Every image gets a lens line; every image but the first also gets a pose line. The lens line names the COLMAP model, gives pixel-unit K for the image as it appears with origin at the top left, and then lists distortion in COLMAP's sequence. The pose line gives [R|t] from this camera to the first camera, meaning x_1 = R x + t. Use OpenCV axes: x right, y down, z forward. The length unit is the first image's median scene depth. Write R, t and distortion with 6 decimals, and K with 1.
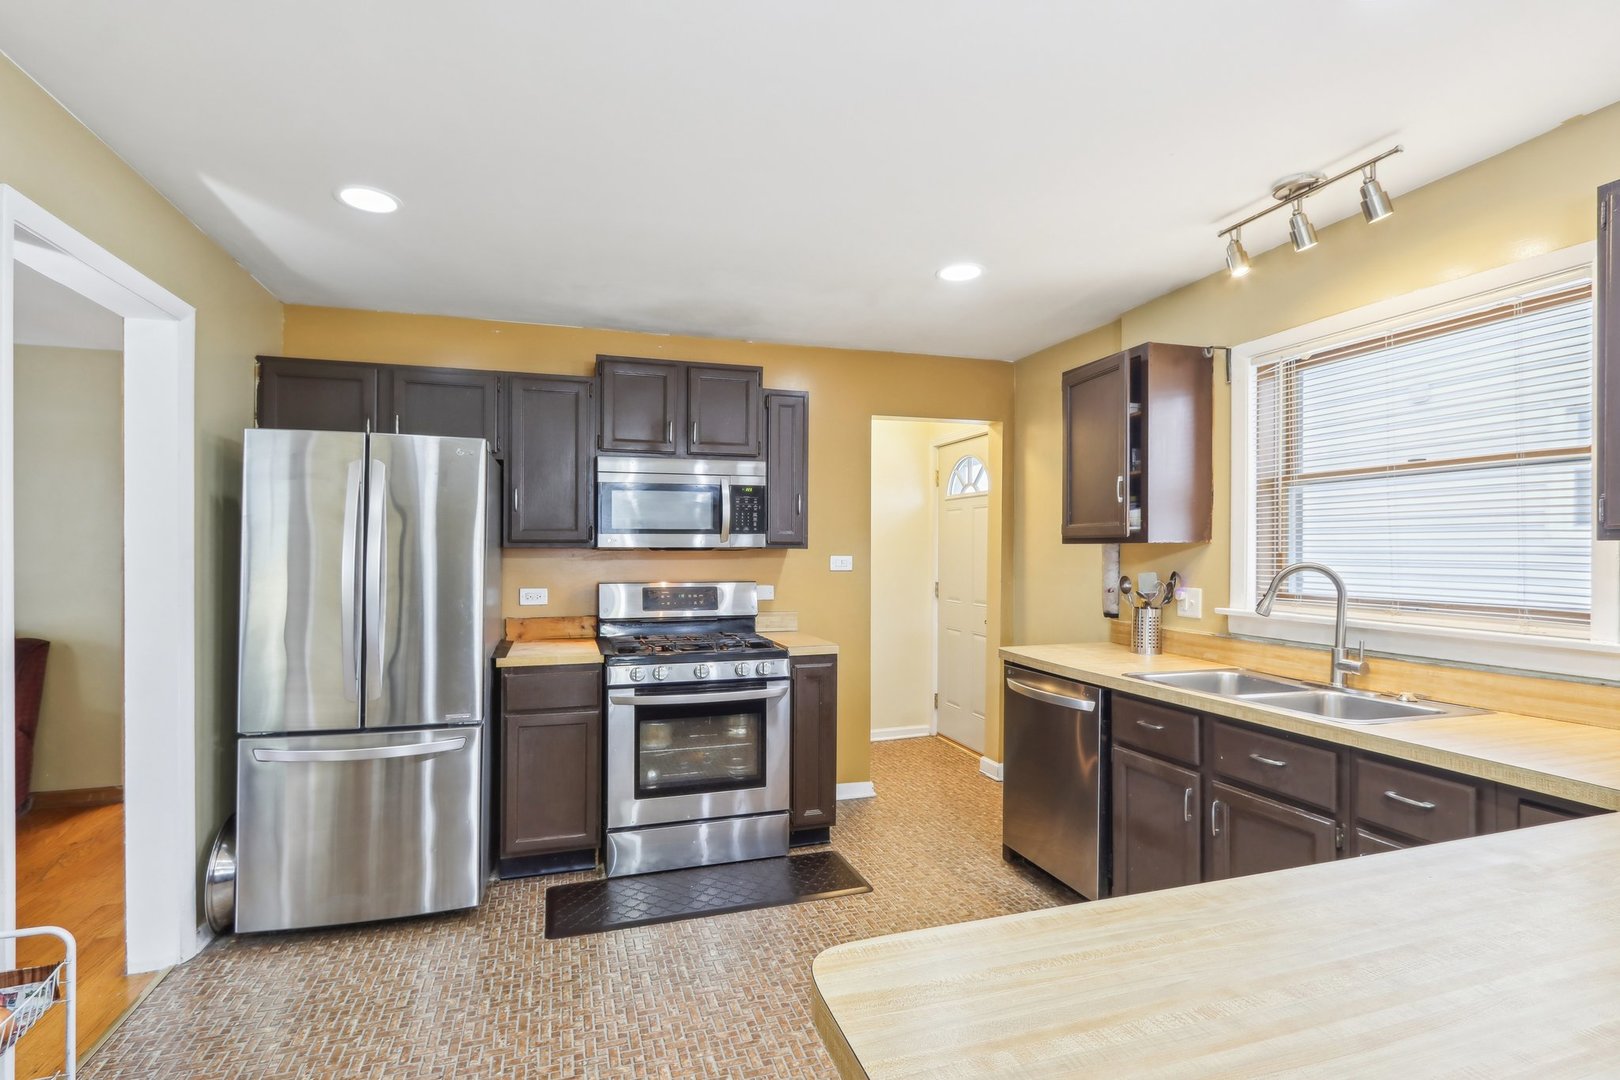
lens RADIAL K [[759.6, 0, 812.6], [0, 759.6, 540.7], [0, 0, 1]] dist [-0.018725, 0.000086]
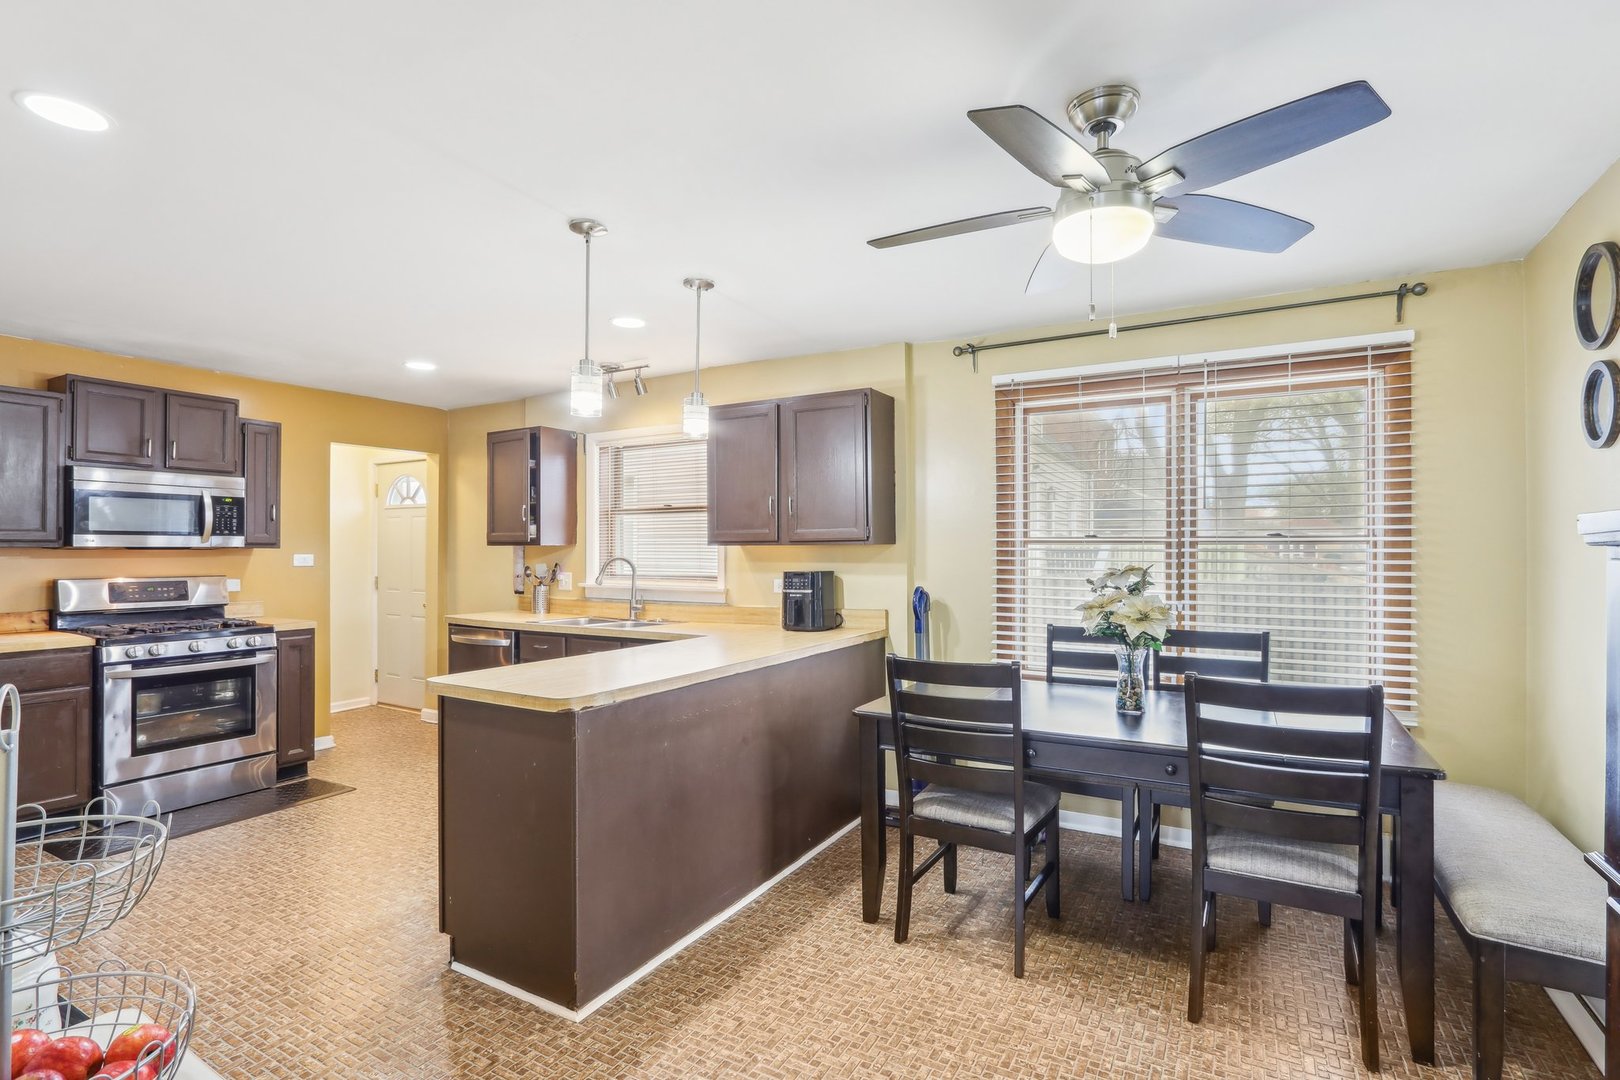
lens RADIAL K [[779.8, 0, 775.6], [0, 779.8, 579.2], [0, 0, 1]] dist [0.000460, 0.000275]
pose [[0.769150, -0.022082, 0.638687, -0.221423], [-0.008994, 0.998930, 0.045369, -0.004668], [-0.639005, -0.040640, 0.768128, -0.562255]]
